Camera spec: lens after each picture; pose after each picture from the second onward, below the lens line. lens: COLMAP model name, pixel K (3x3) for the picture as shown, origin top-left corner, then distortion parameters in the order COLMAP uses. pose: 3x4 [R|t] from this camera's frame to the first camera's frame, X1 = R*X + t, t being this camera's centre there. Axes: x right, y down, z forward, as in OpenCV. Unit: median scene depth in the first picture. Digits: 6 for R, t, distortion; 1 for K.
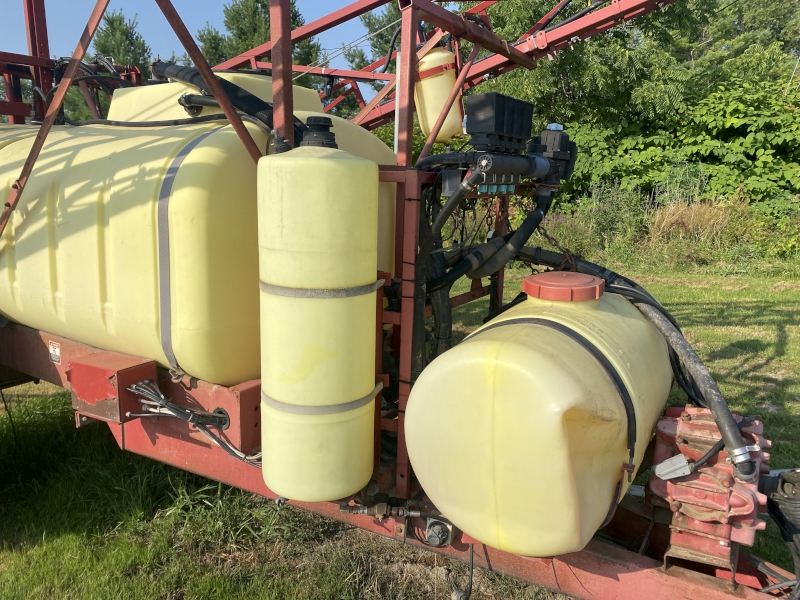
lens RADIAL K [[593.7, 0, 400.0], [0, 593.7, 300.0], [0, 0, 1]] dist [-0.004370, 0.004594]
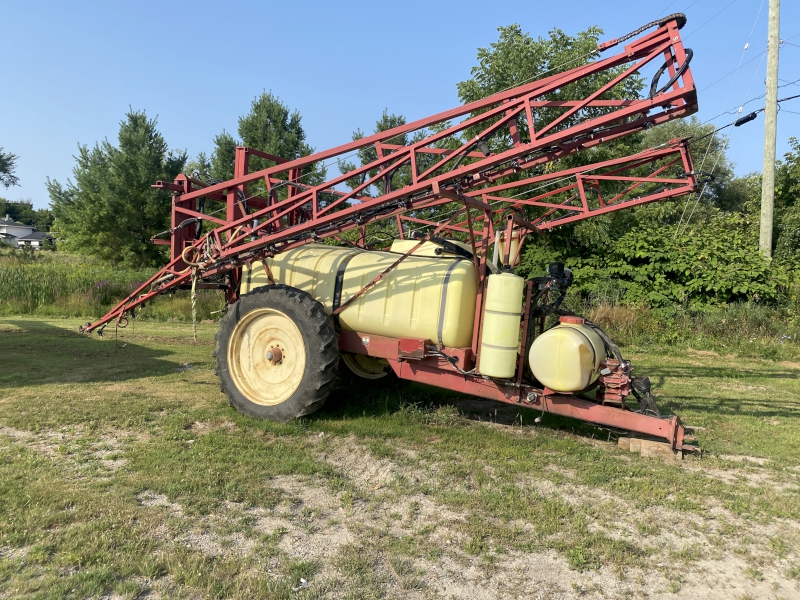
lens RADIAL K [[621.9, 0, 408.6], [0, 621.9, 305.0], [0, 0, 1]] dist [0.045243, -0.052009]
pose [[0.989238, 0.067395, 0.129869, -0.215476], [-0.047395, 0.987342, -0.151357, 0.093107], [-0.138426, 0.143573, 0.979911, -0.452412]]
